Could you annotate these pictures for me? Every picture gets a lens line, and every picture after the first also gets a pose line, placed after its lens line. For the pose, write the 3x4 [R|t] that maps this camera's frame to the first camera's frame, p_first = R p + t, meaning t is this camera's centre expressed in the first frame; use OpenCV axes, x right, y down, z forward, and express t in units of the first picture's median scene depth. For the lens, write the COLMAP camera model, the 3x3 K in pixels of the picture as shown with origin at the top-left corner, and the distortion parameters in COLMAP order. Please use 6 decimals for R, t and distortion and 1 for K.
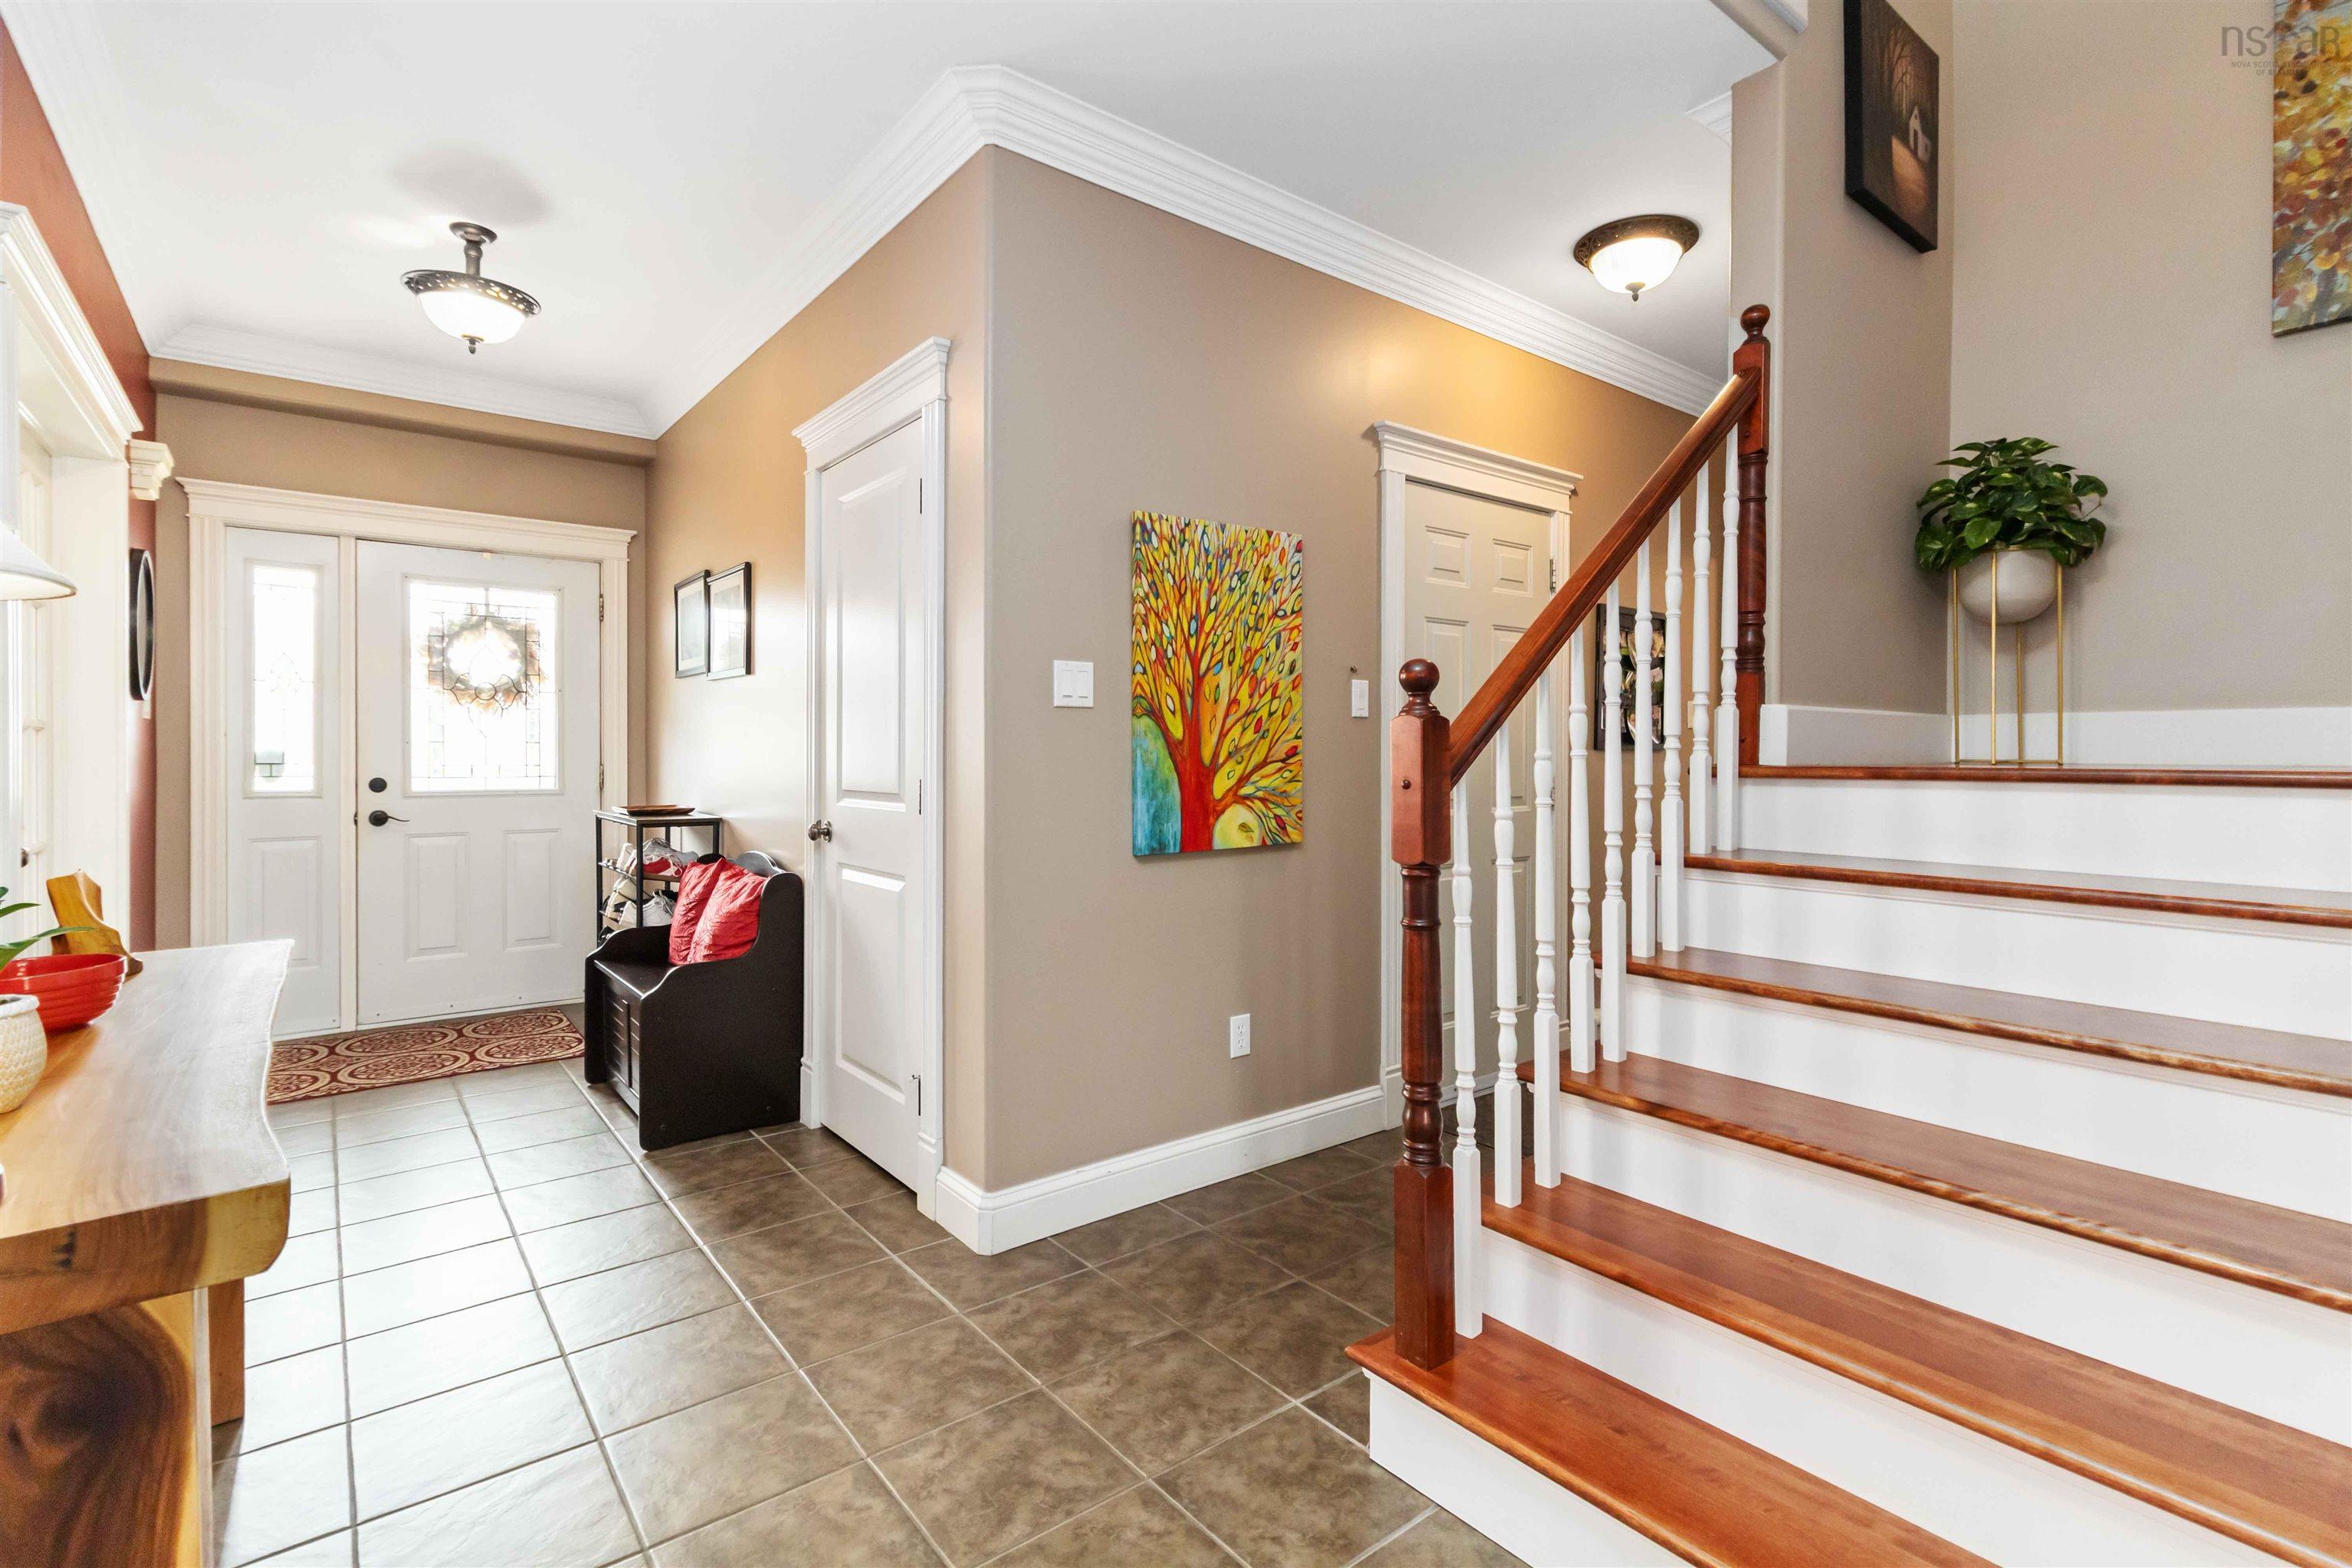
lens RADIAL K [[1085.5, 0, 1198.5], [0, 1085.5, 752.2], [0, 0, 1]] dist [-0.000823, -0.000188]
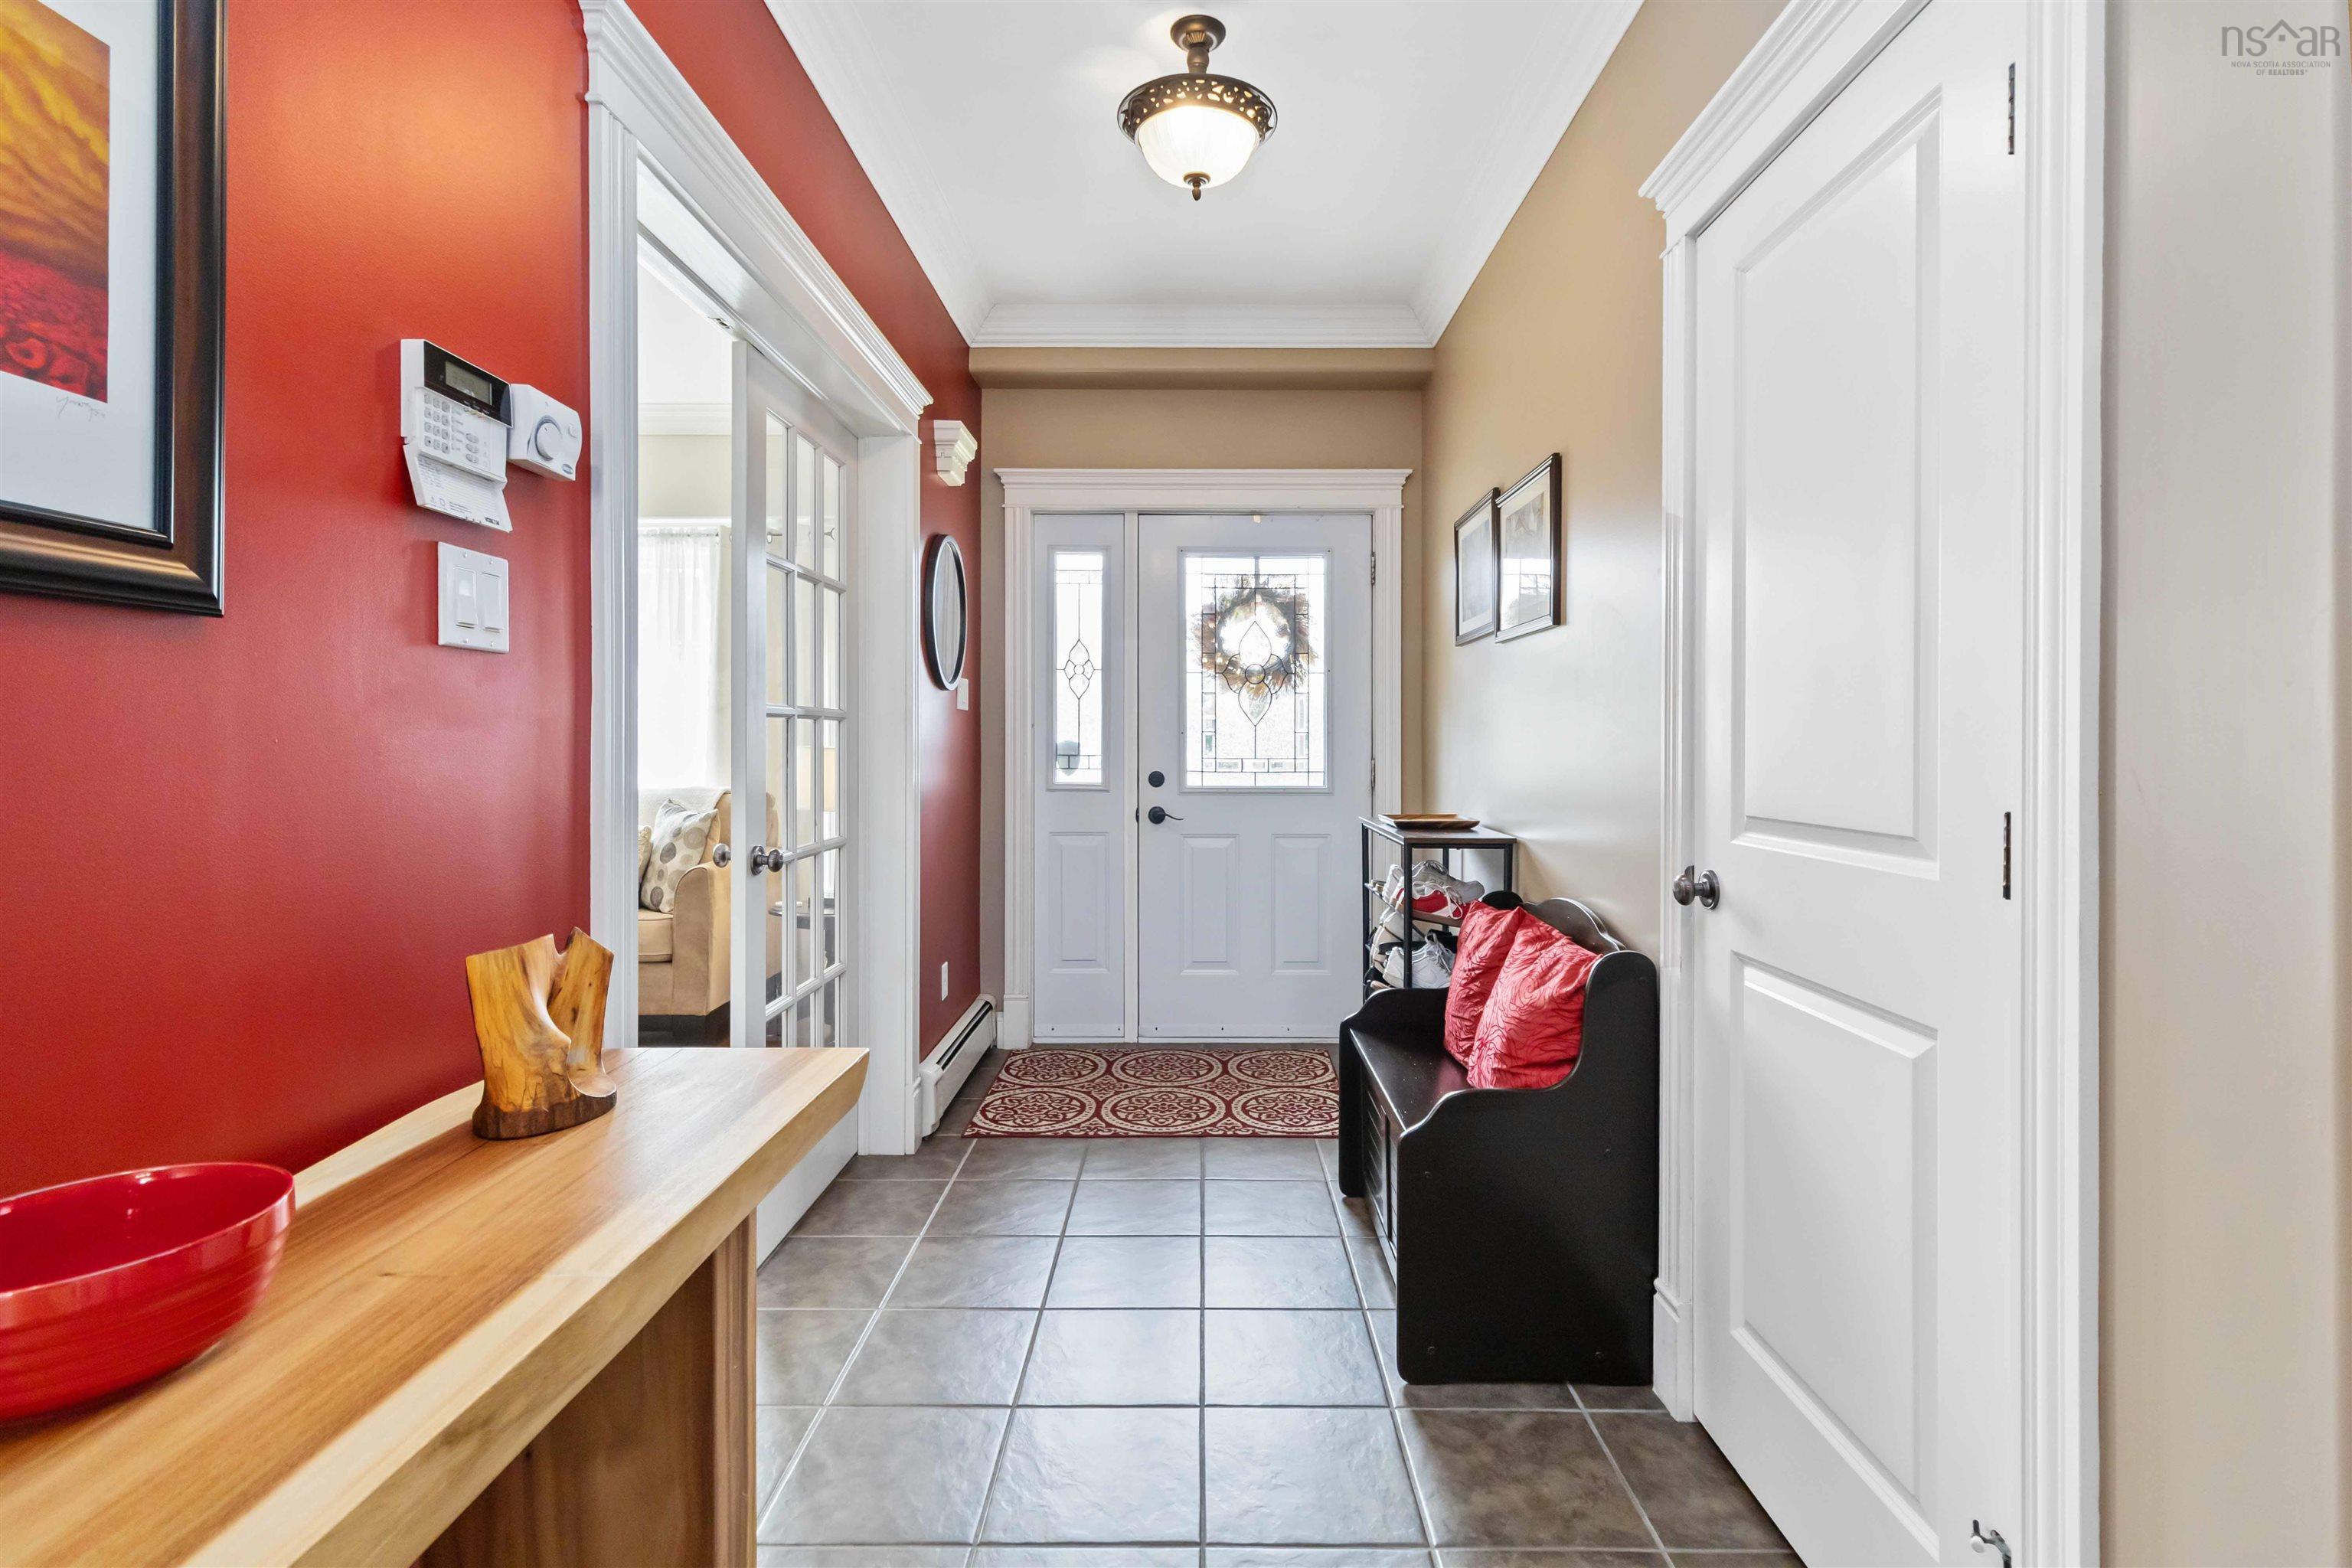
lens RADIAL K [[1098.5, 0, 1197.7], [0, 1098.5, 747.4], [0, 0, 1]] dist [-0.000277, 0.000948]
pose [[0.775639, 0.002591, -0.631171, -0.157566], [-0.000546, 0.999994, 0.003433, 0.000025], [0.631176, -0.002318, 0.775636, 0.334789]]
